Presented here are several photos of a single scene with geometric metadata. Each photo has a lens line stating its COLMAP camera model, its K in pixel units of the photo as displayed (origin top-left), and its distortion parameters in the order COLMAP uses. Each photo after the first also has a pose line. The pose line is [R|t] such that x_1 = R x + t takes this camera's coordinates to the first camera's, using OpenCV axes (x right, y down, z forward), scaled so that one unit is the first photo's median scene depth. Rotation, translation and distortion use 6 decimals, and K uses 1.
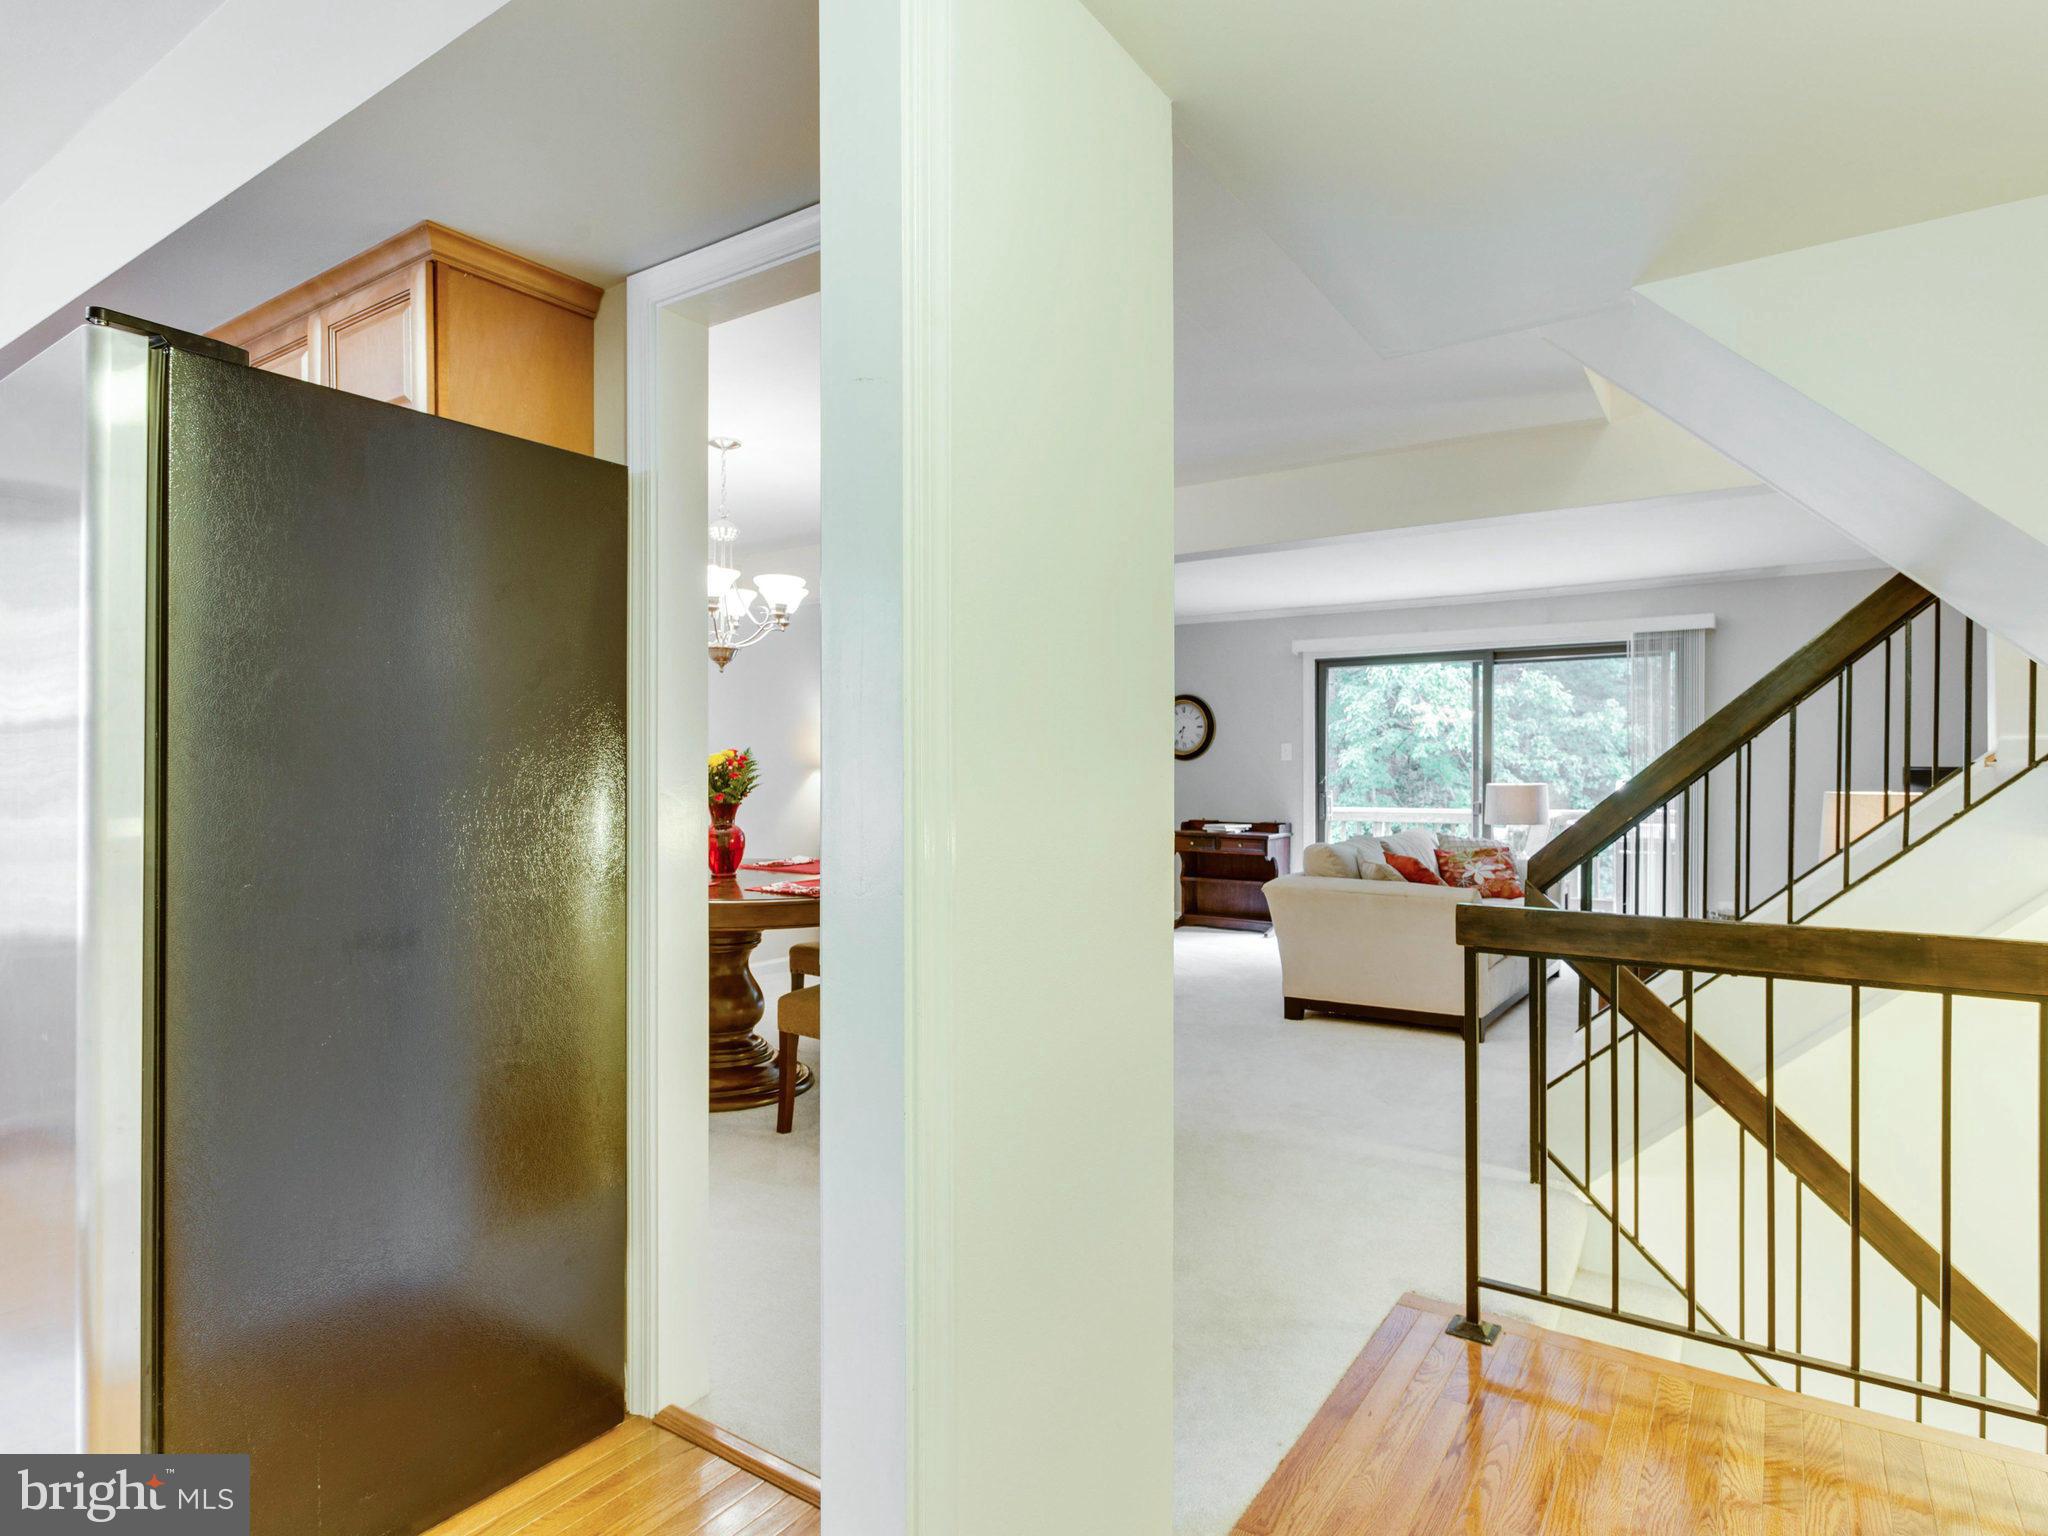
lens RADIAL K [[1140.4, 0, 1026.1], [0, 1140.4, 772.6], [0, 0, 1]] dist [0.017379, 0.001140]
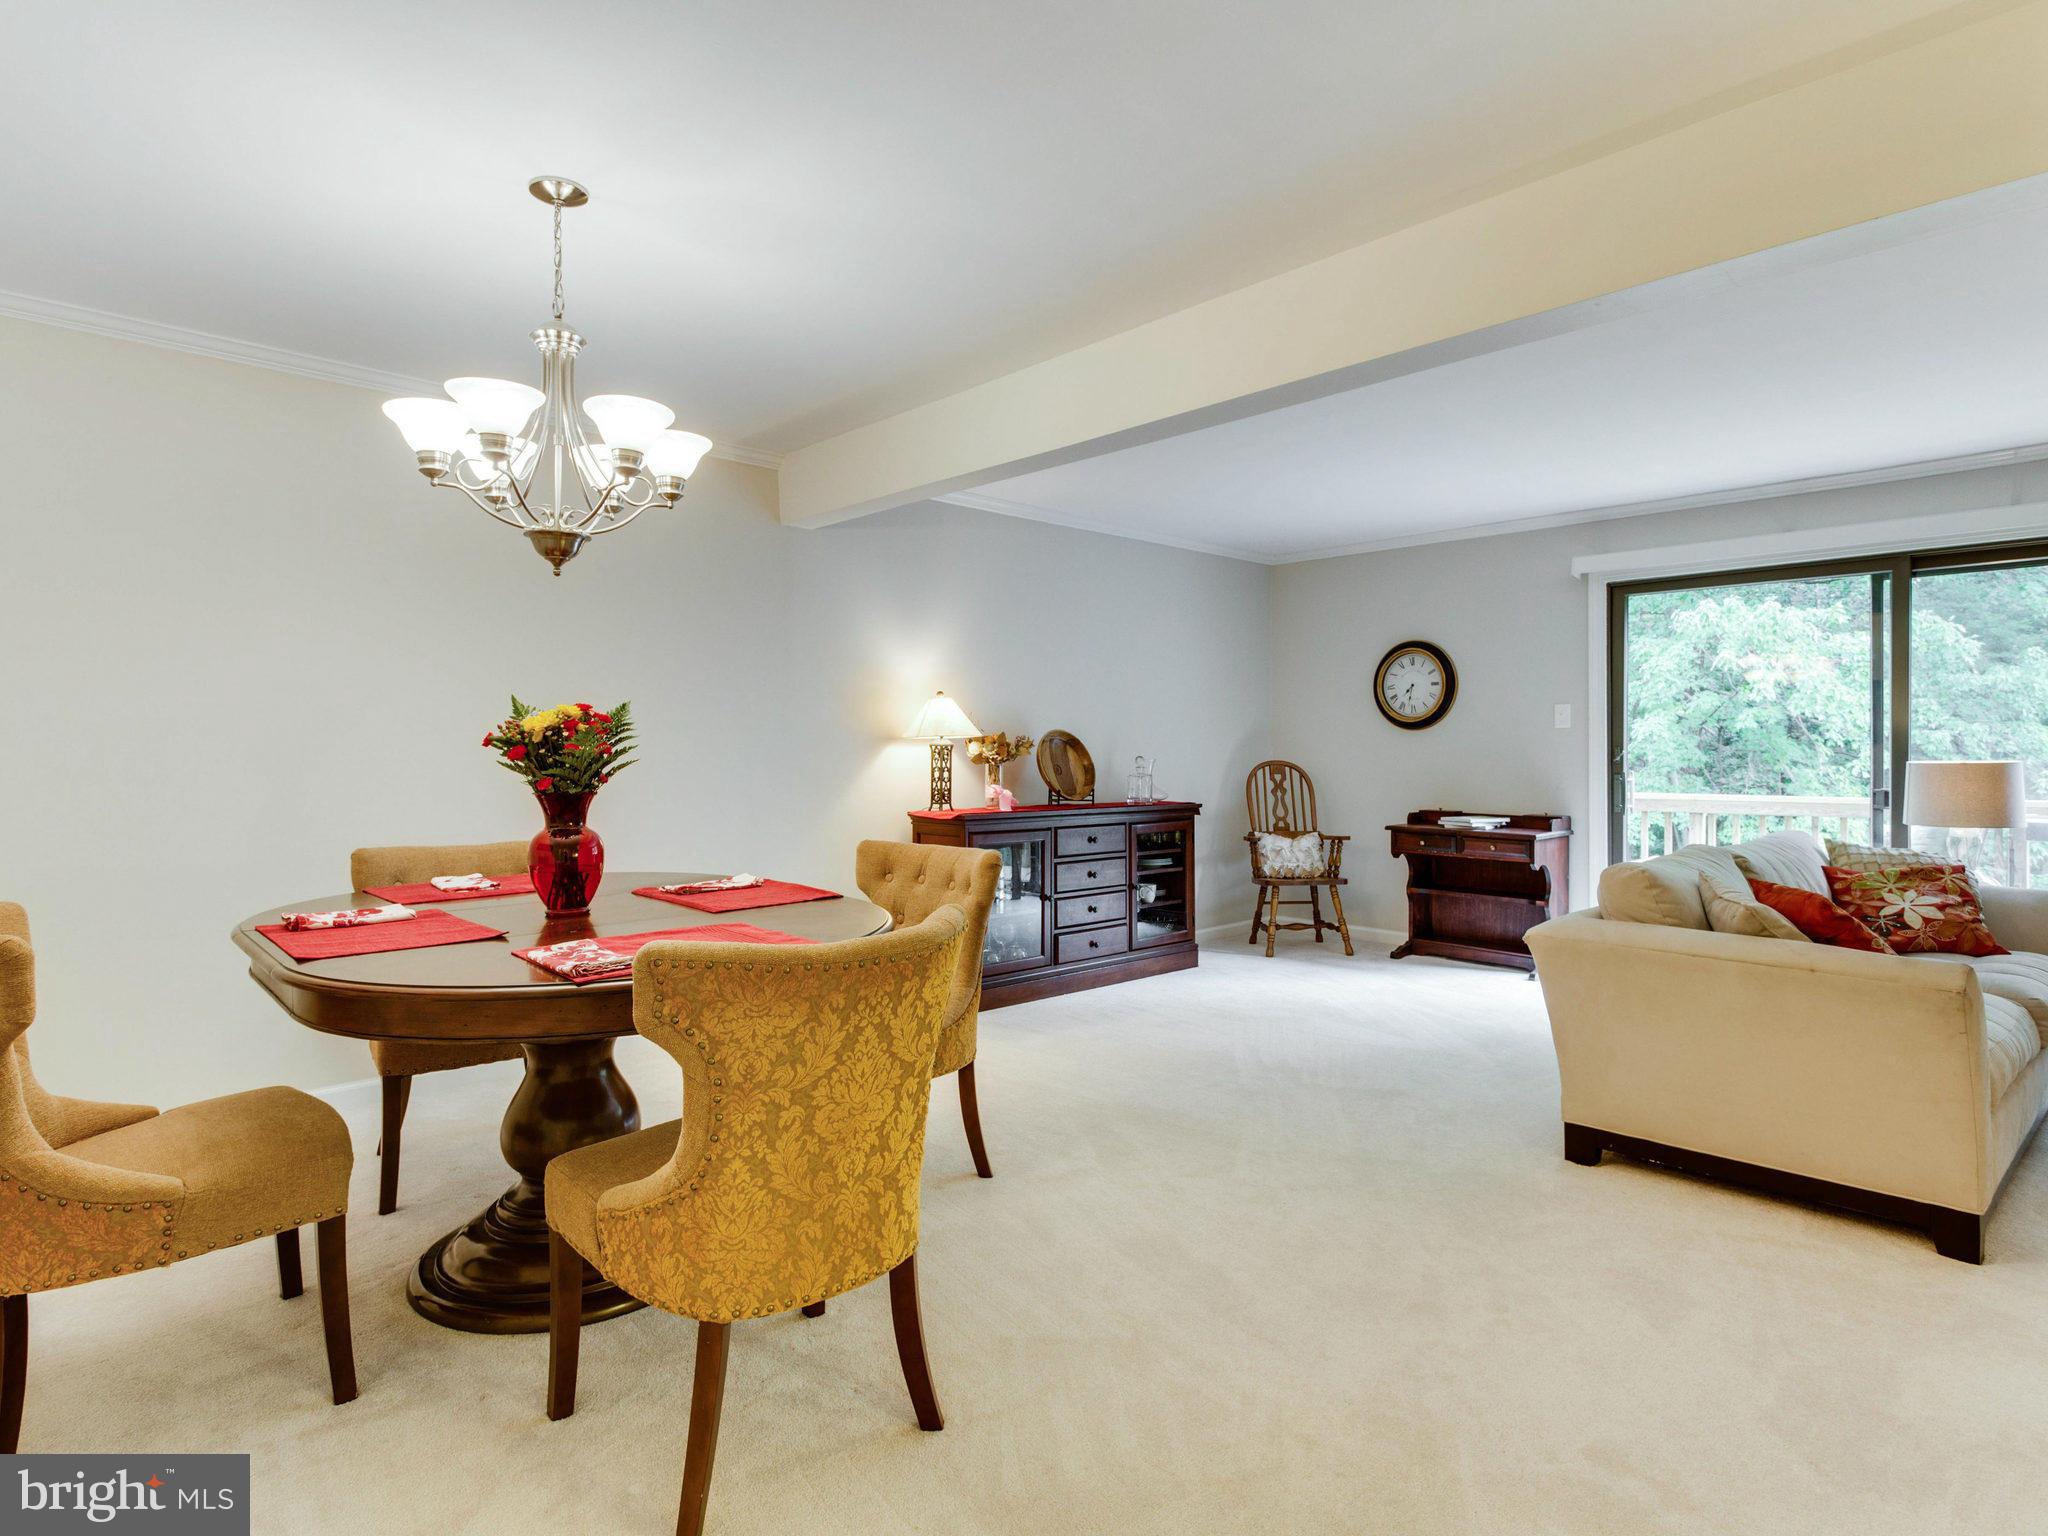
lens RADIAL K [[1140.4, 0, 1022.6], [0, 1140.4, 749.7], [0, 0, 1]] dist [0.017379, 0.001140]
pose [[0.977313, -0.001947, -0.211792, 0.055620], [0.001834, 0.999998, -0.000733, 0.002752], [0.211793, 0.000328, 0.977314, 0.256177]]
